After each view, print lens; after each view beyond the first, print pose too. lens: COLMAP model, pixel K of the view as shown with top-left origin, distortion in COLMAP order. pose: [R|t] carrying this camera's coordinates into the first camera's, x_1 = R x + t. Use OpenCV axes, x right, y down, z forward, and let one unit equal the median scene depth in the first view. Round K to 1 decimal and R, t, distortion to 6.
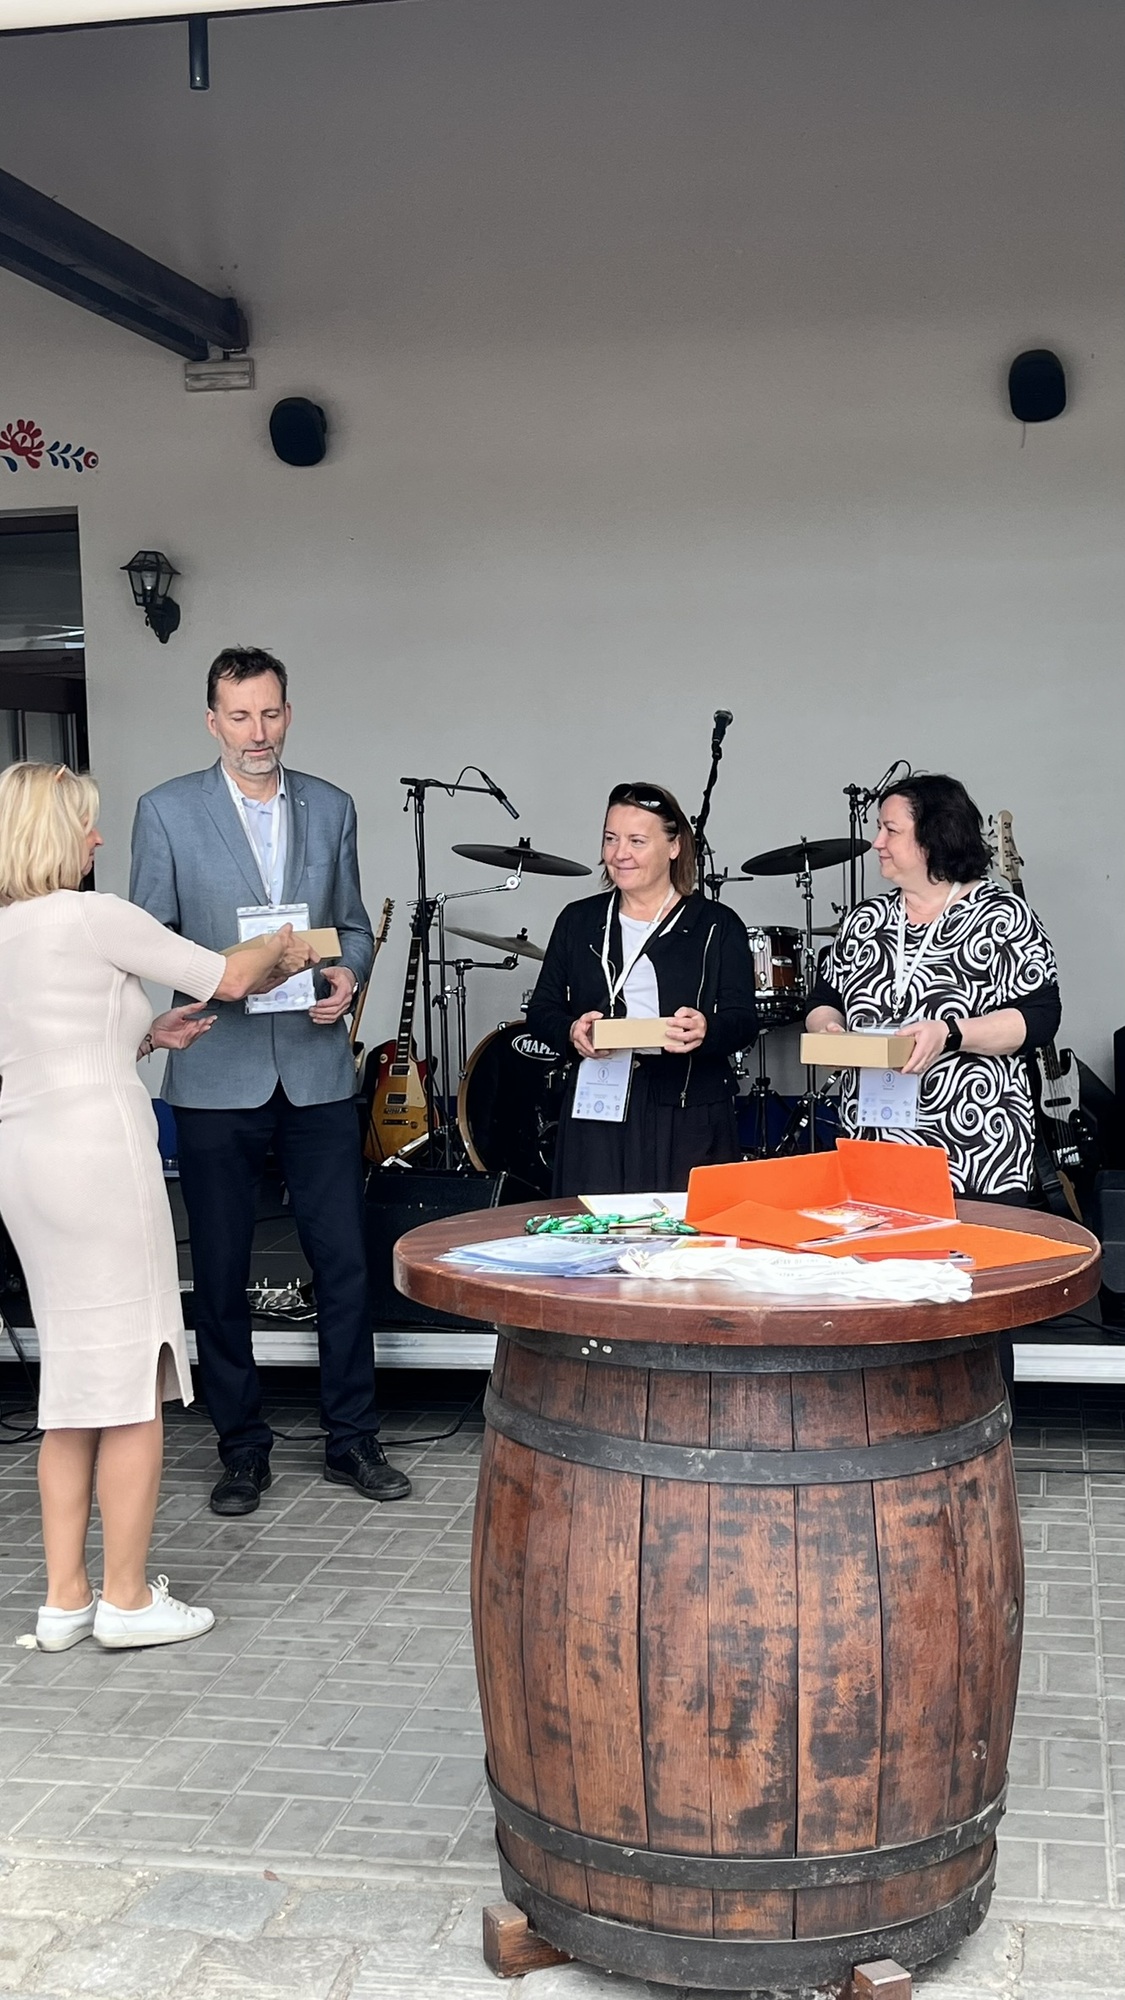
lens RADIAL K [[2394.6, 0, 570.5], [0, 2394.6, 986.8], [0, 0, 1]] dist [0.045254, 0.000000]
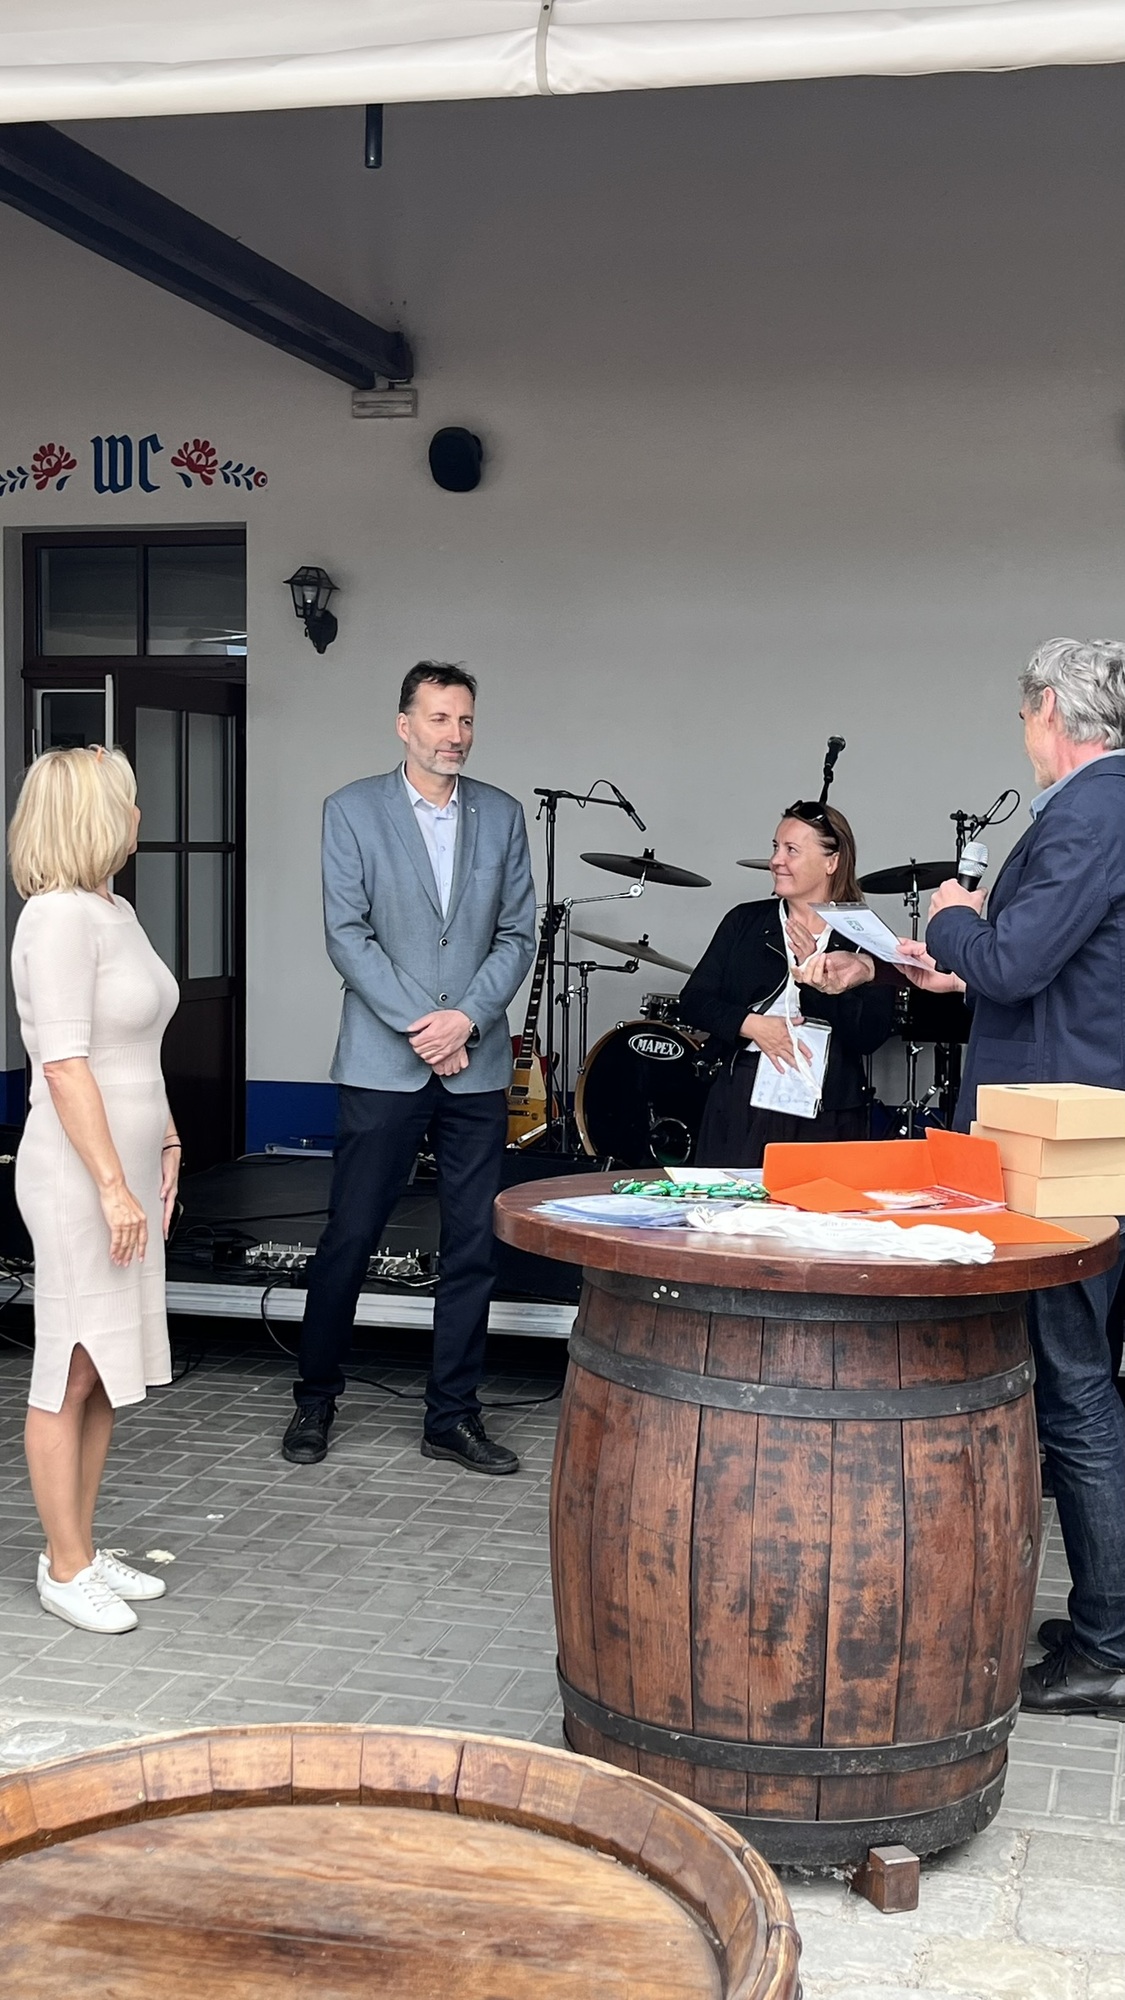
lens RADIAL K [[2394.6, 0, 604.8], [0, 2394.6, 960.3], [0, 0, 1]] dist [0.045254, 0.000000]
pose [[0.998108, 0.041911, -0.044994, 0.021863], [-0.042676, 0.998958, -0.016176, 0.010010], [0.044269, 0.018065, 0.998856, -0.119802]]
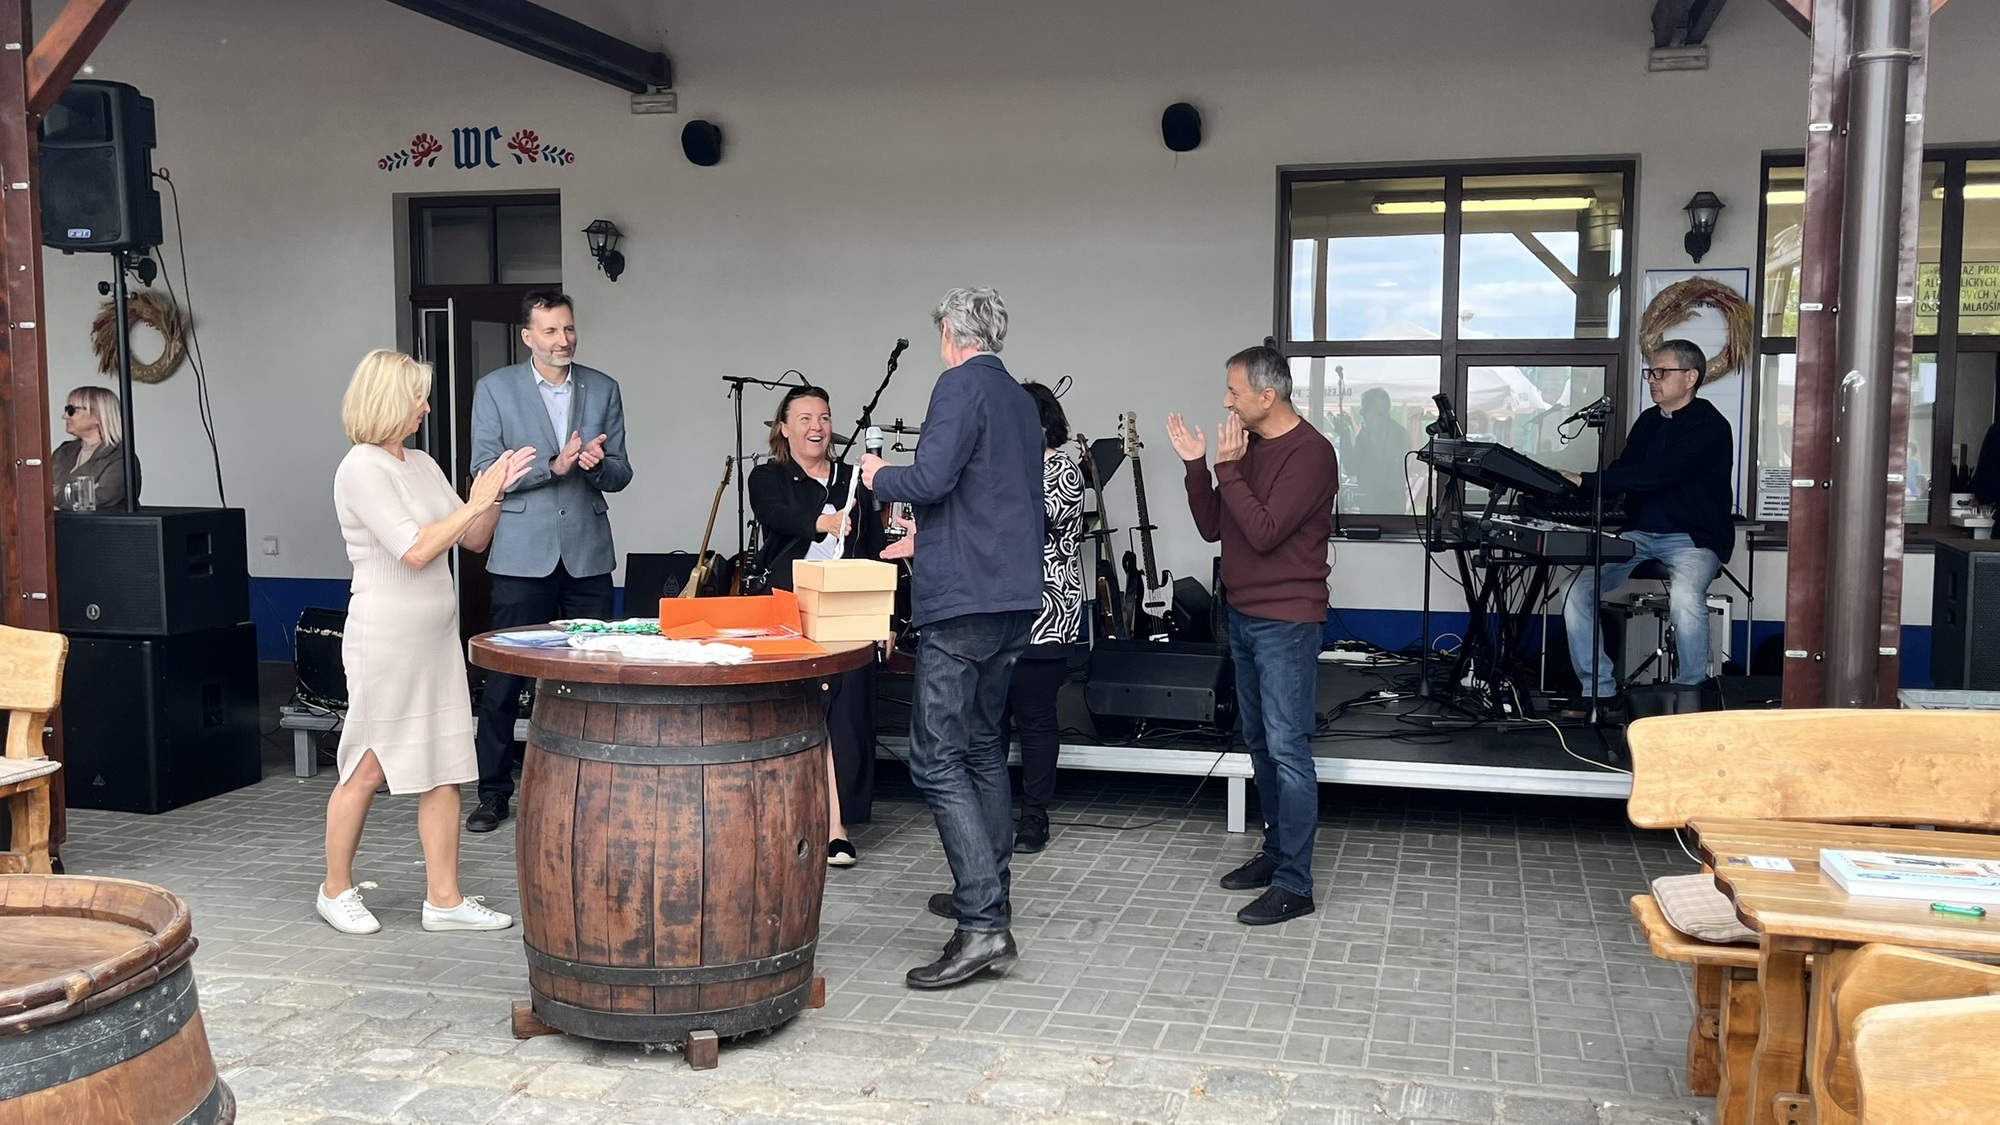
lens RADIAL K [[1817.6, 0, 1020.8], [0, 1817.6, 563.0], [0, 0, 1]] dist [0.055041, -0.044964]
pose [[0.998133, 0.035425, -0.049759, 0.348460], [-0.034856, 0.999317, 0.012250, 0.021916], [0.050159, -0.010493, 0.998686, -0.297546]]
